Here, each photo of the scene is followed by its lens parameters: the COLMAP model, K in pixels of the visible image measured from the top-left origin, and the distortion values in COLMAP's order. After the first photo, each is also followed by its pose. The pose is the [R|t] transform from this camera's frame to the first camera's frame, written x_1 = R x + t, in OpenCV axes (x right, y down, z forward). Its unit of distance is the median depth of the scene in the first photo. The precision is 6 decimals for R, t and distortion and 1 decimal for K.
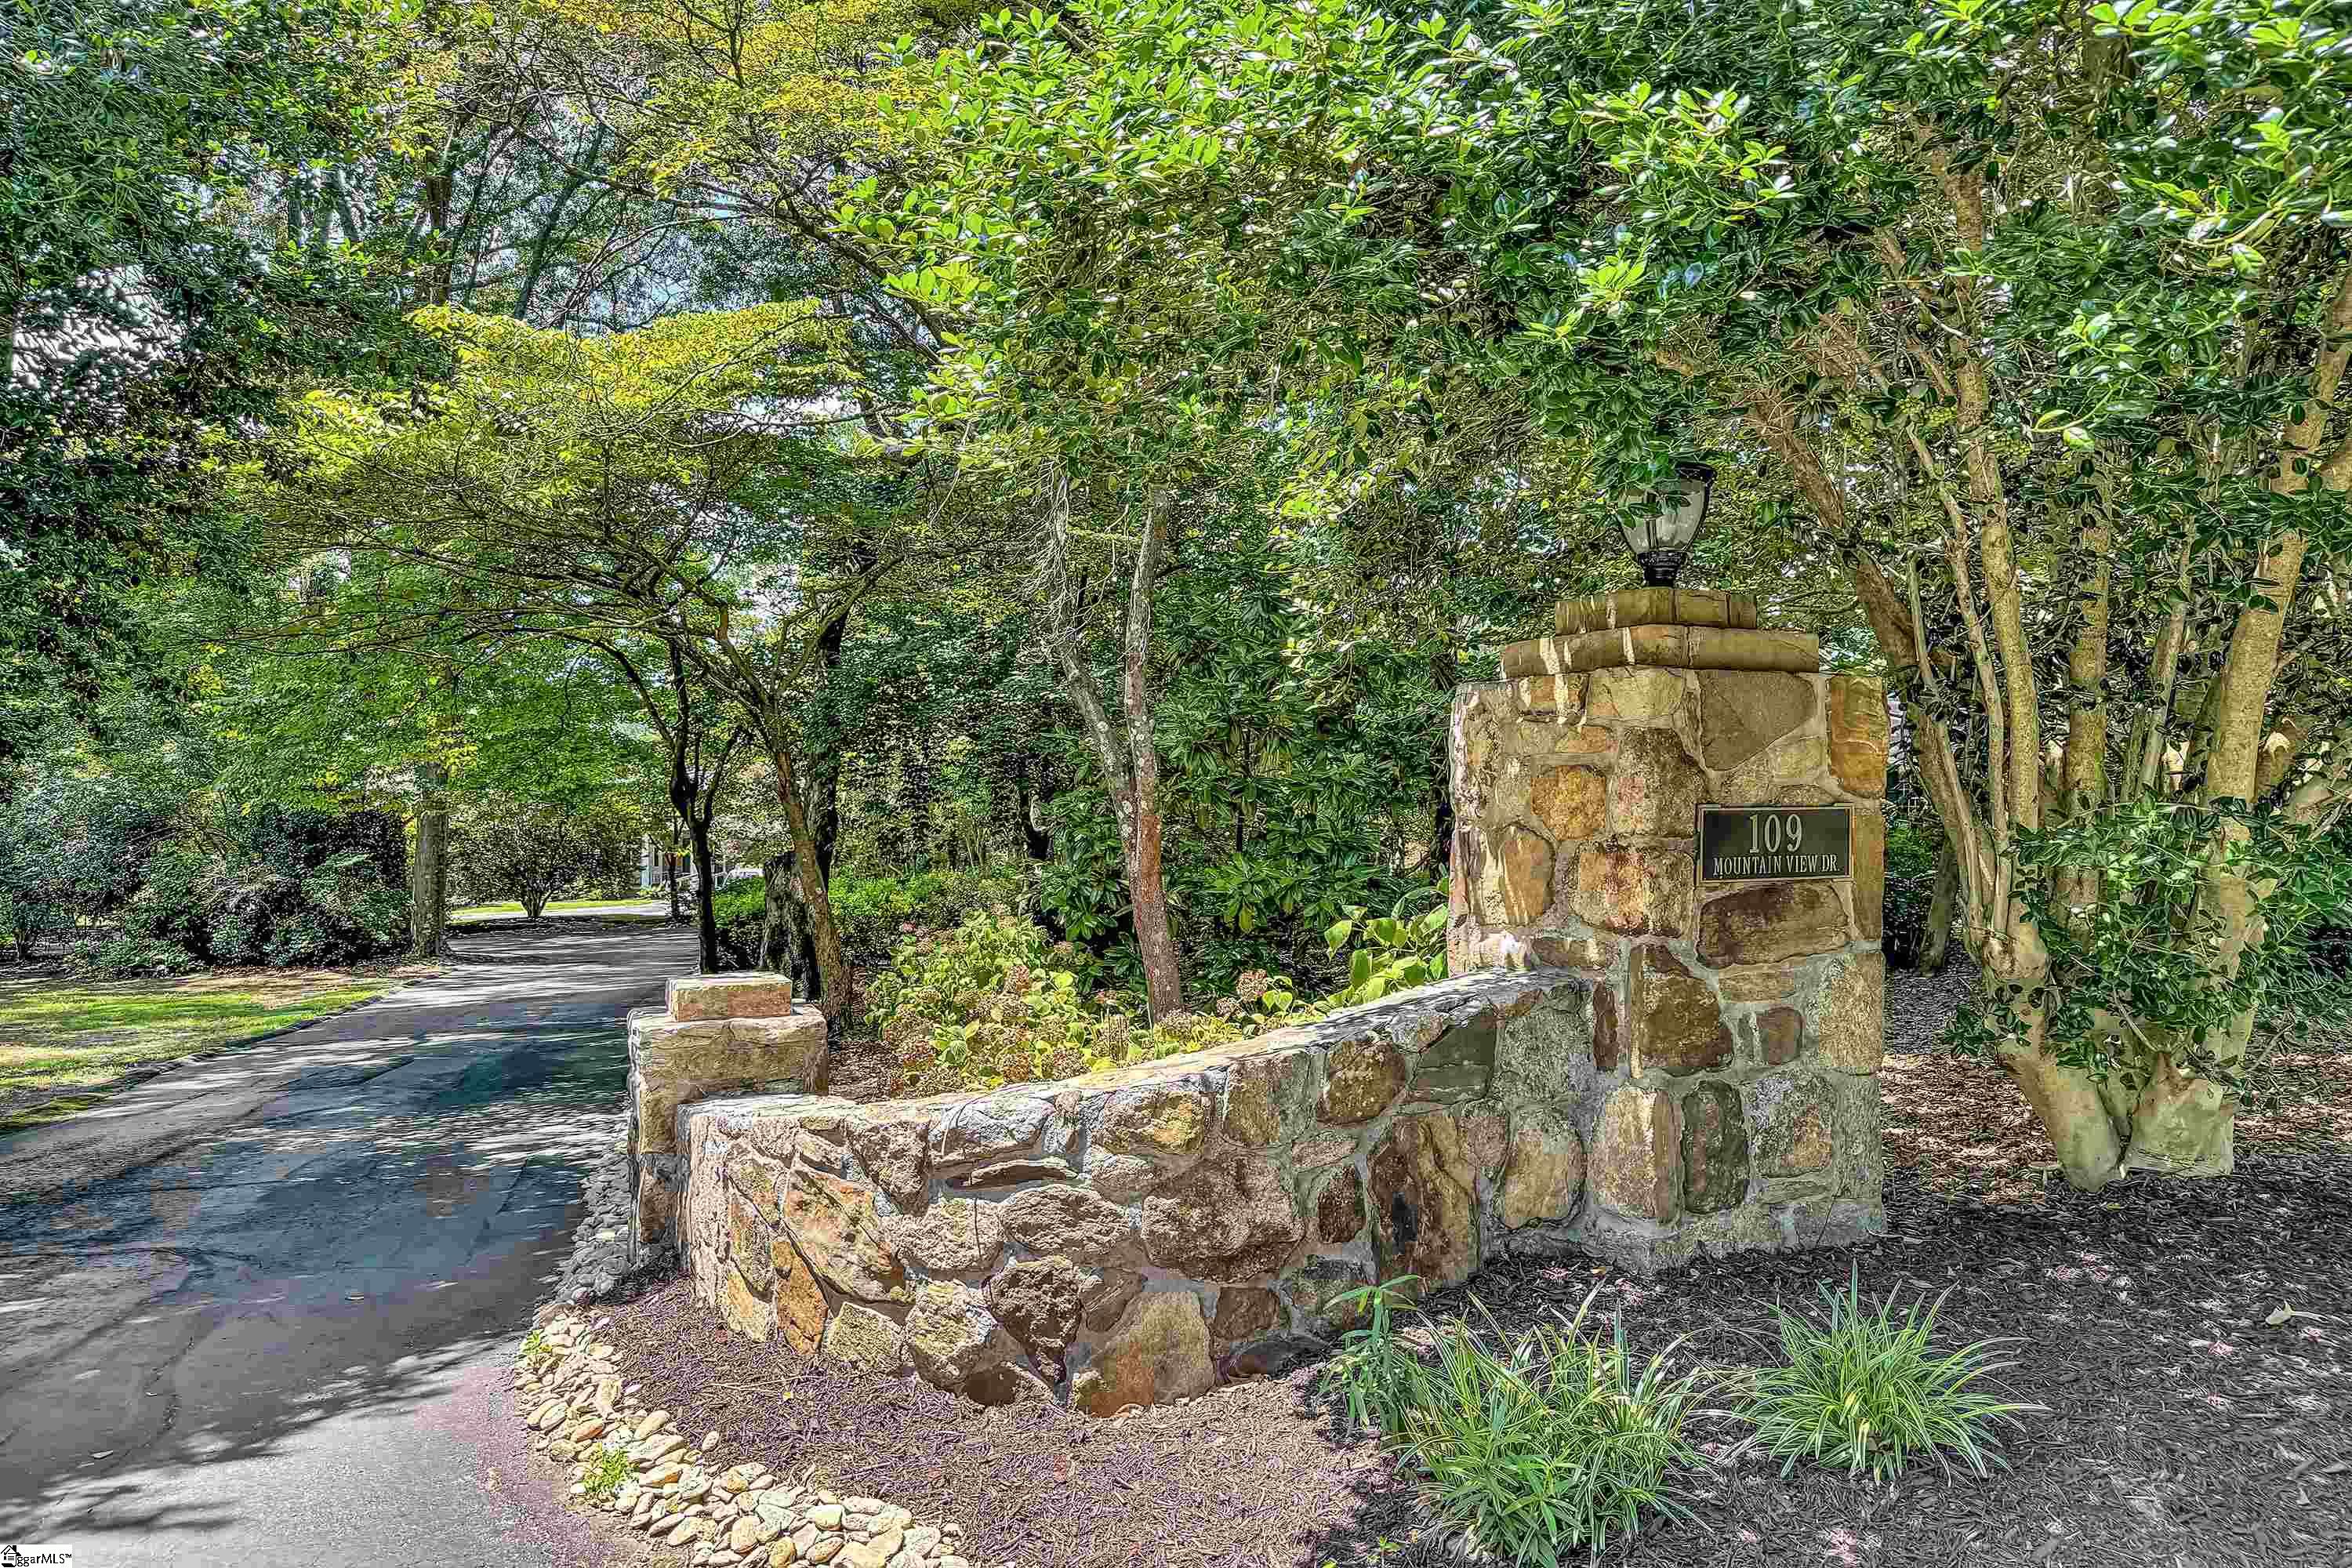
lens RADIAL K [[1691.9, 0, 1177.0], [0, 1691.9, 780.1], [0, 0, 1]] dist [0.048303, 0.000312]
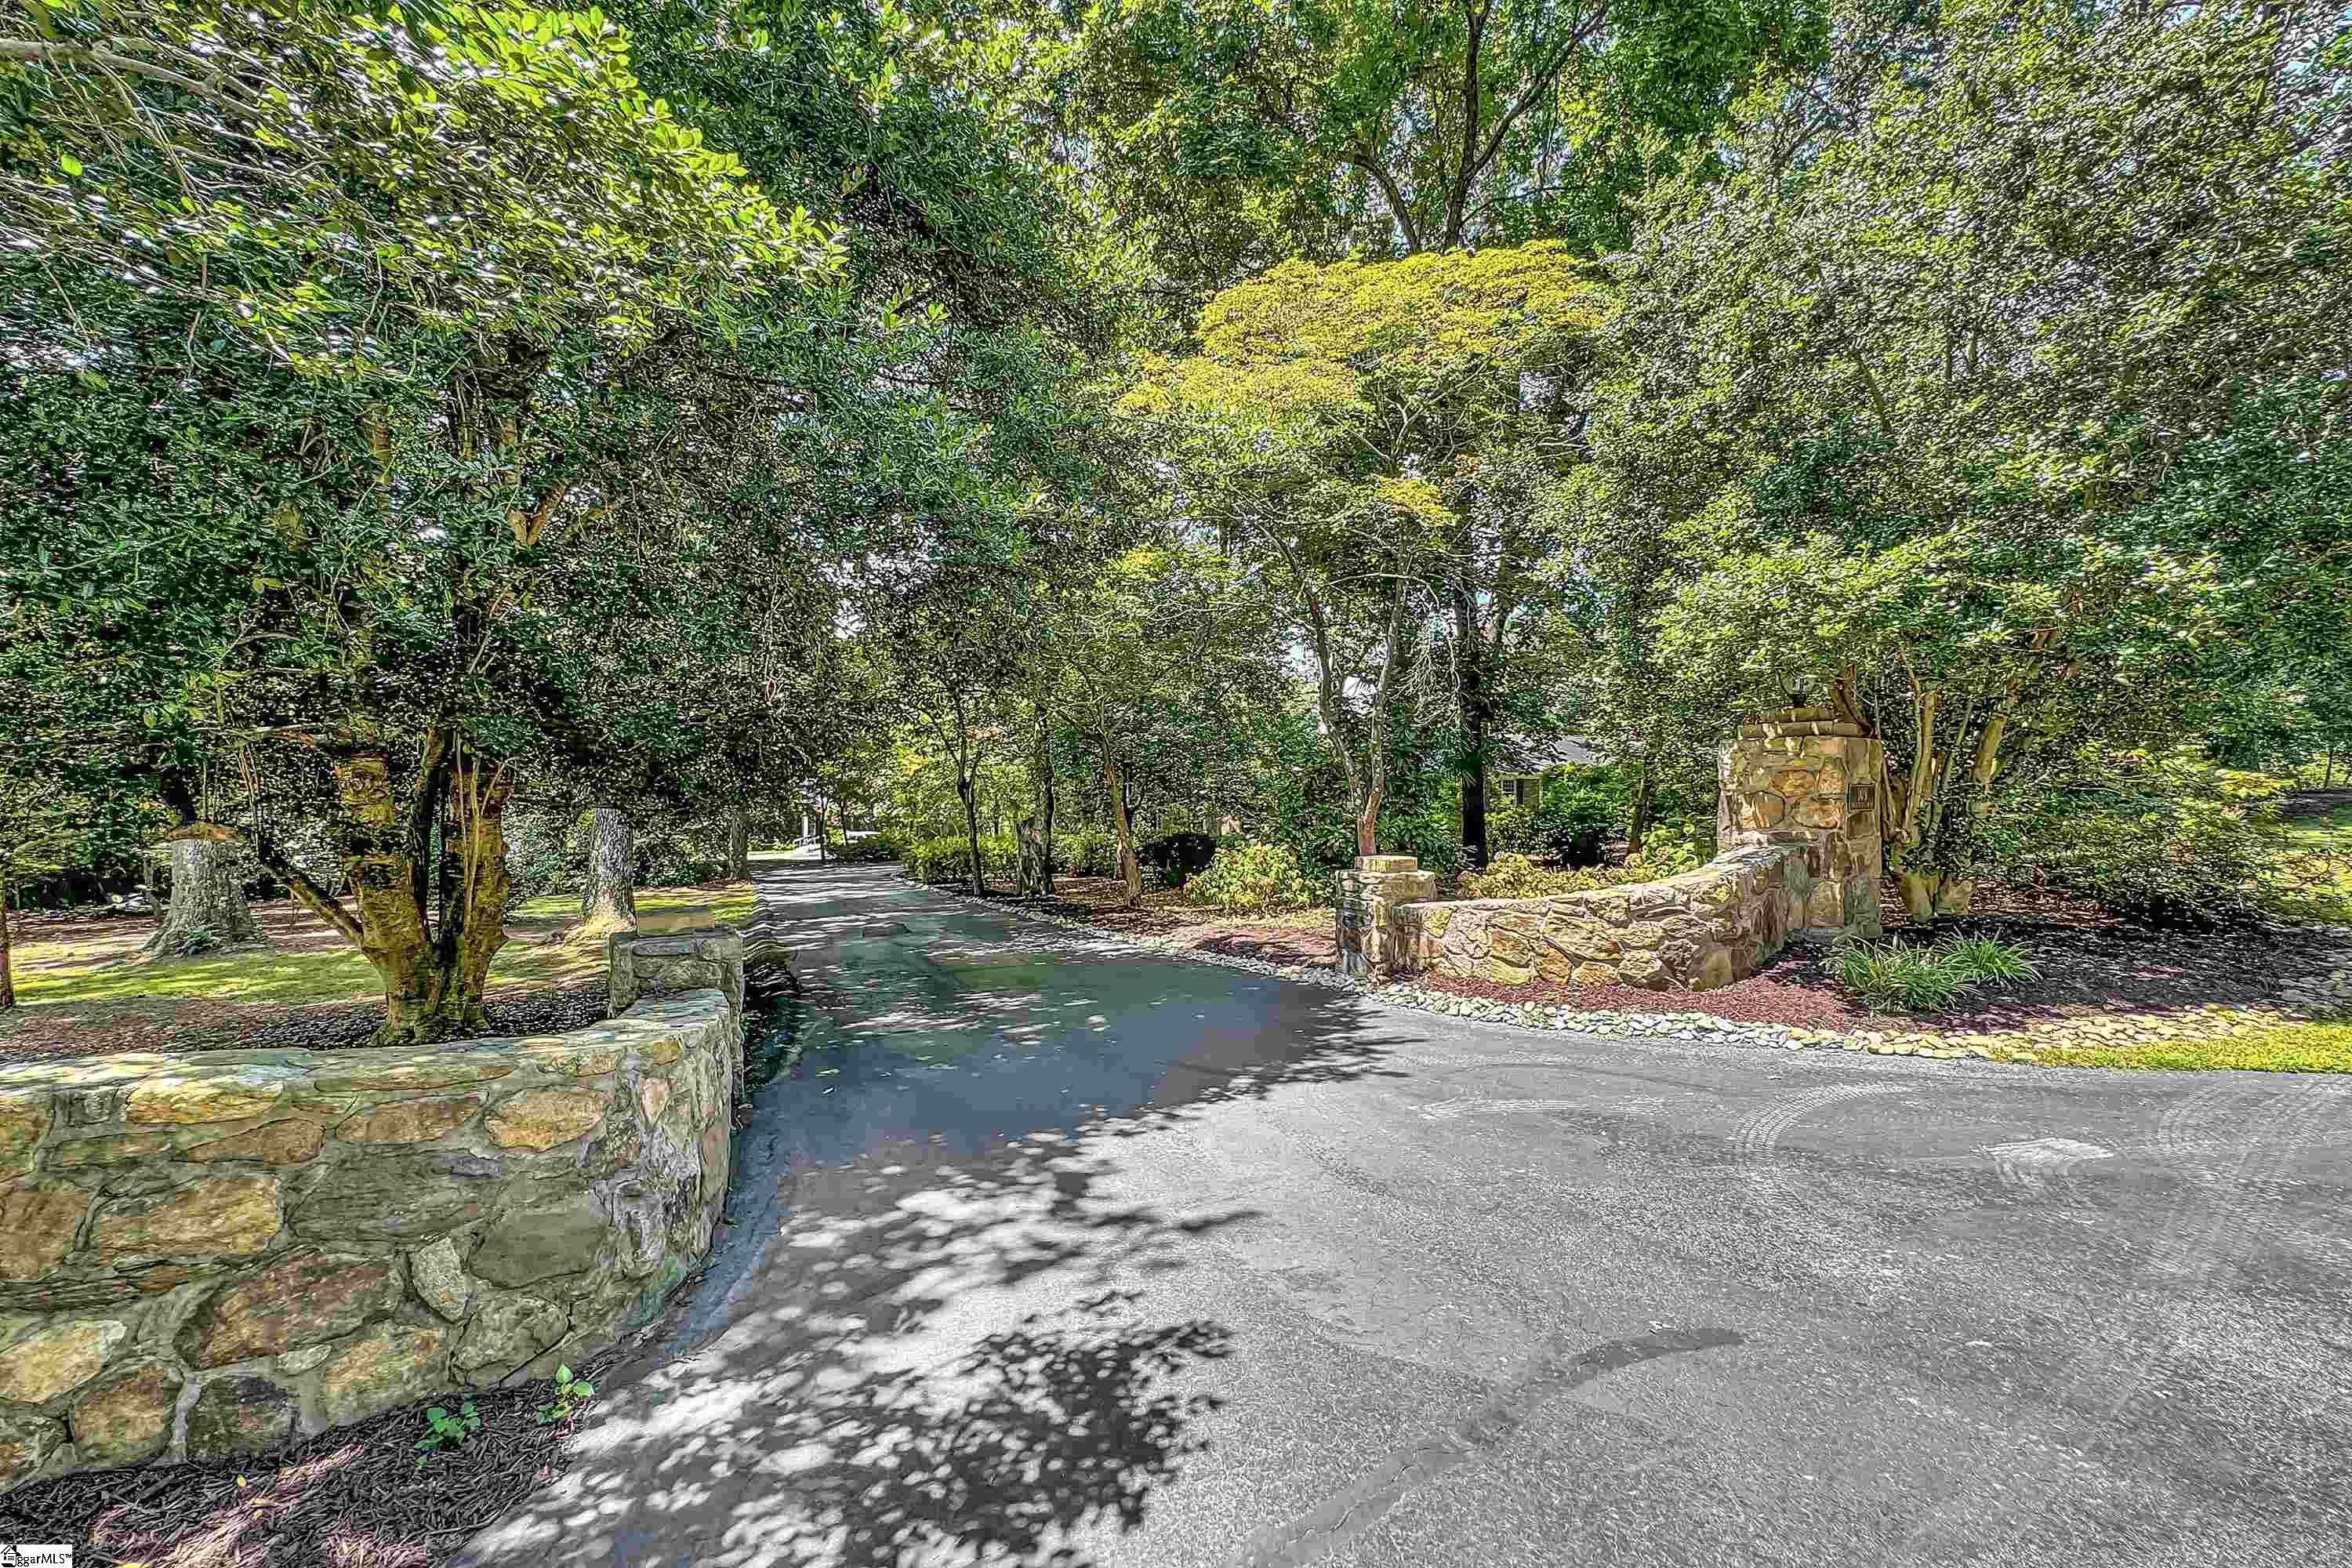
lens RADIAL K [[961.0, 0, 1173.8], [0, 961.0, 786.4], [0, 0, 1]] dist [0.000294, 0.000034]
pose [[0.991801, -0.002356, 0.127773, -1.056951], [0.001647, 0.999983, 0.005656, 0.007806], [-0.127784, -0.005399, 0.991787, -0.475259]]
